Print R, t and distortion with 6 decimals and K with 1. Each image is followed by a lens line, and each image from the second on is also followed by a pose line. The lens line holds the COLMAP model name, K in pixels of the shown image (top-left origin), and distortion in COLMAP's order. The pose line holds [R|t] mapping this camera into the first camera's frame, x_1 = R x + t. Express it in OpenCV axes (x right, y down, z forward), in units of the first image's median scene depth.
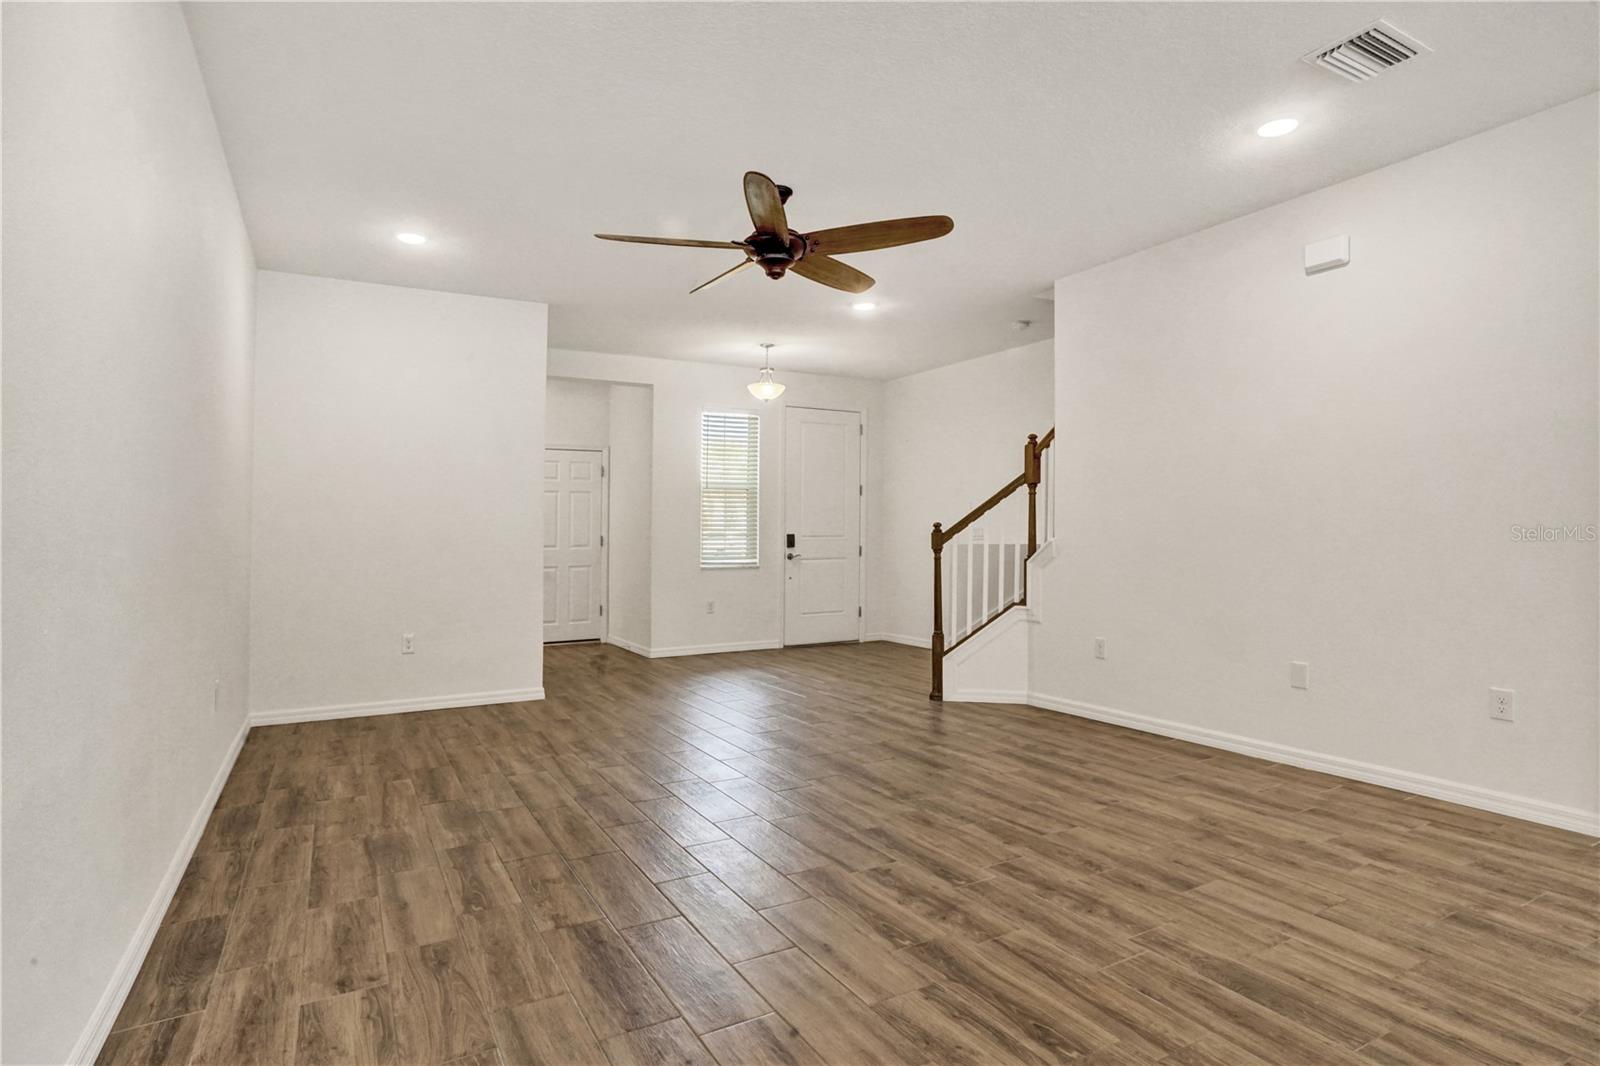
lens RADIAL K [[849.0, 0, 829.8], [0, 849.0, 535.7], [0, 0, 1]] dist [-0.023254, 0.007409]
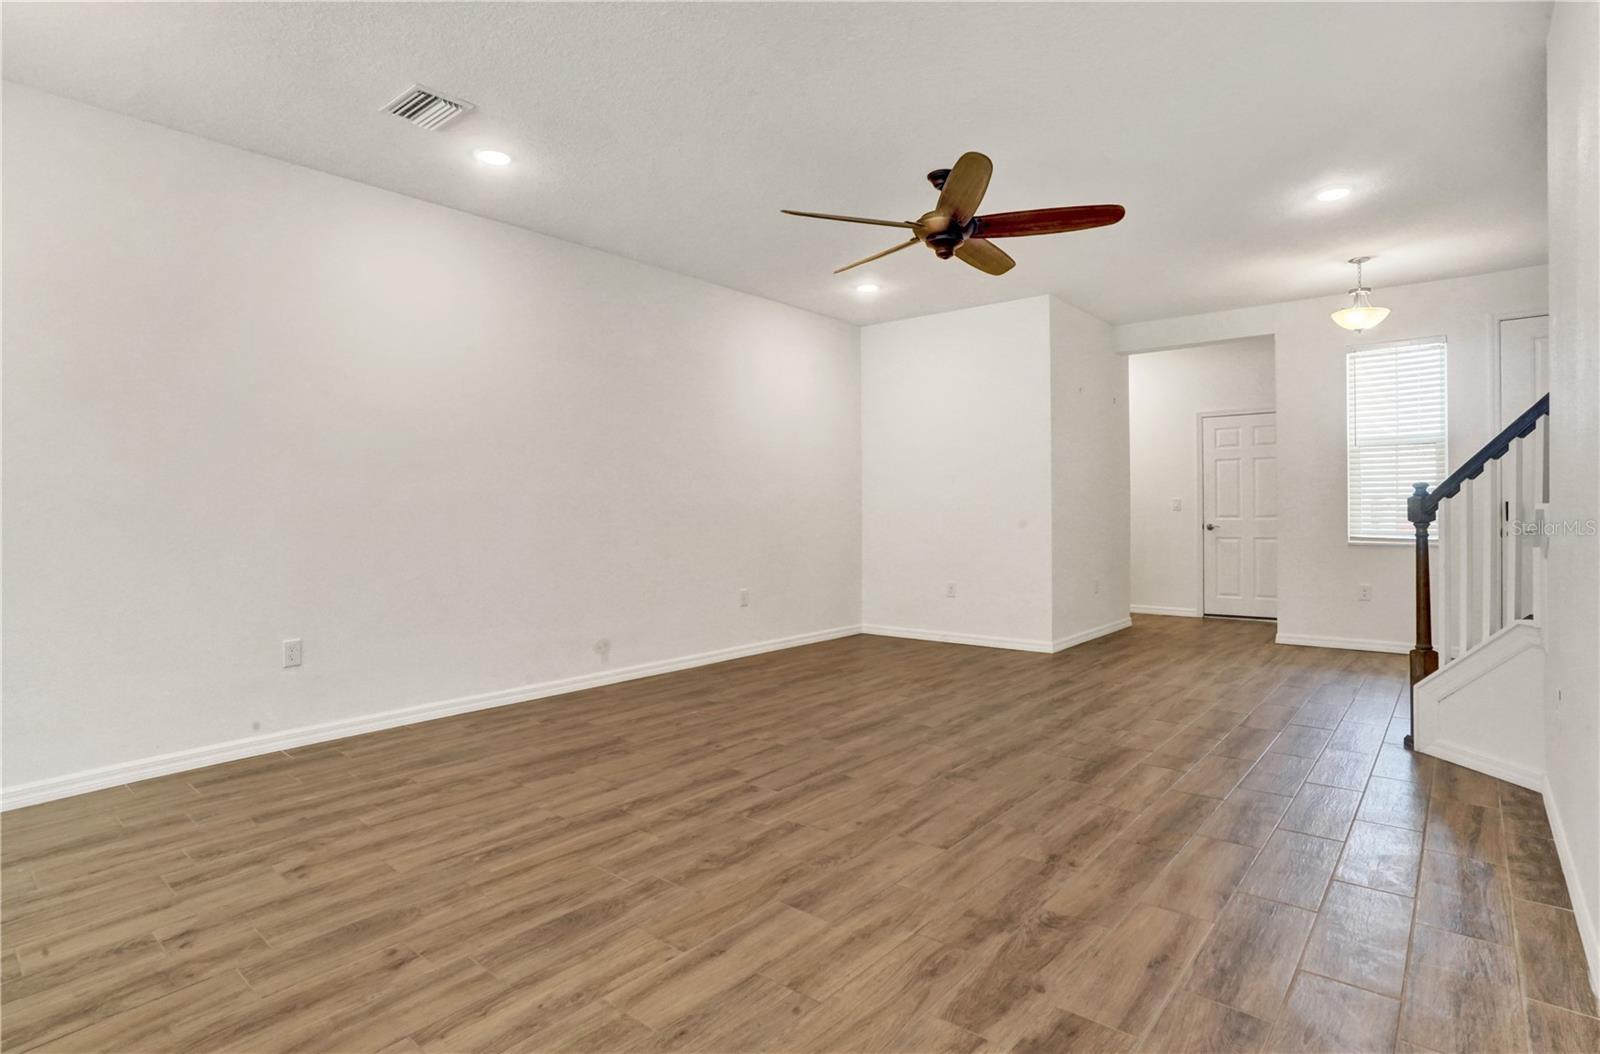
lens RADIAL K [[816.2, 0, 795.7], [0, 816.2, 526.2], [0, 0, 1]] dist [-0.044451, 0.006645]
pose [[0.327622, 0.017821, -0.944641, 1.163362], [0.006327, 0.999758, 0.021055, 0.003646], [0.944788, -0.012874, 0.327430, 0.695205]]
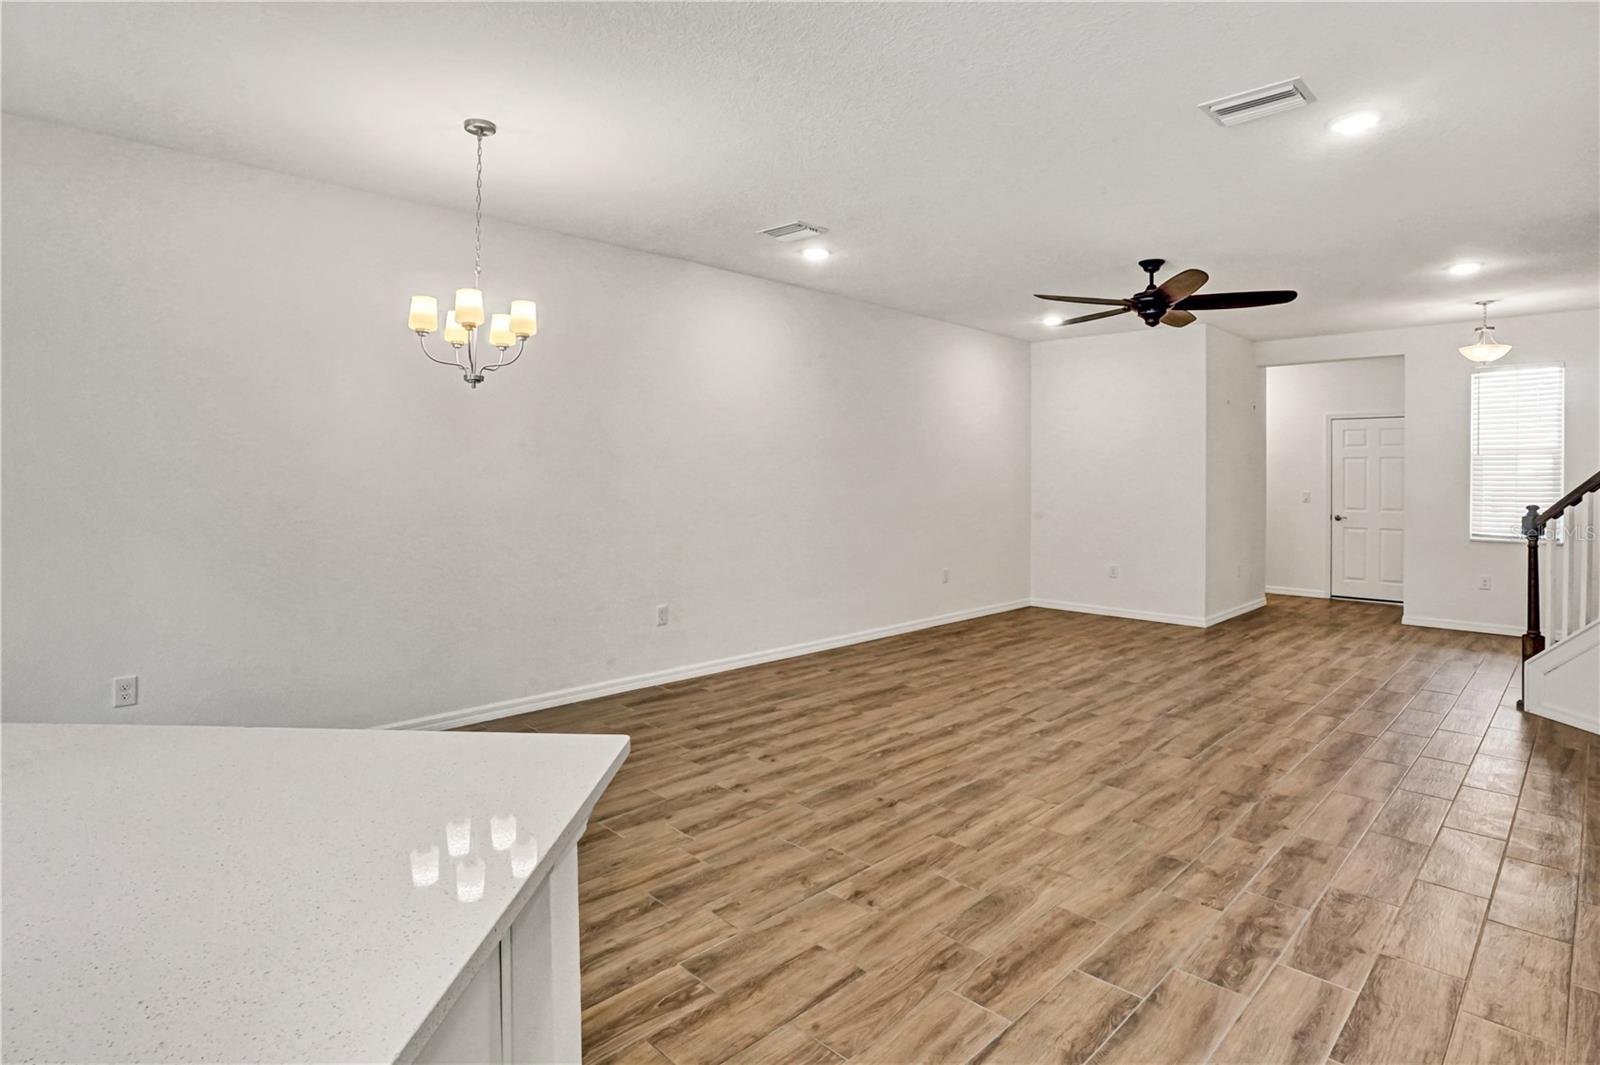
lens RADIAL K [[831.2, 0, 779.3], [0, 831.2, 487.0], [0, 0, 1]] dist [-0.054751, 0.008808]
pose [[0.229596, 0.021091, -0.973058, 1.542974], [-0.005409, 0.999777, 0.020394, -0.098115], [0.973271, 0.000581, 0.229659, 0.144774]]
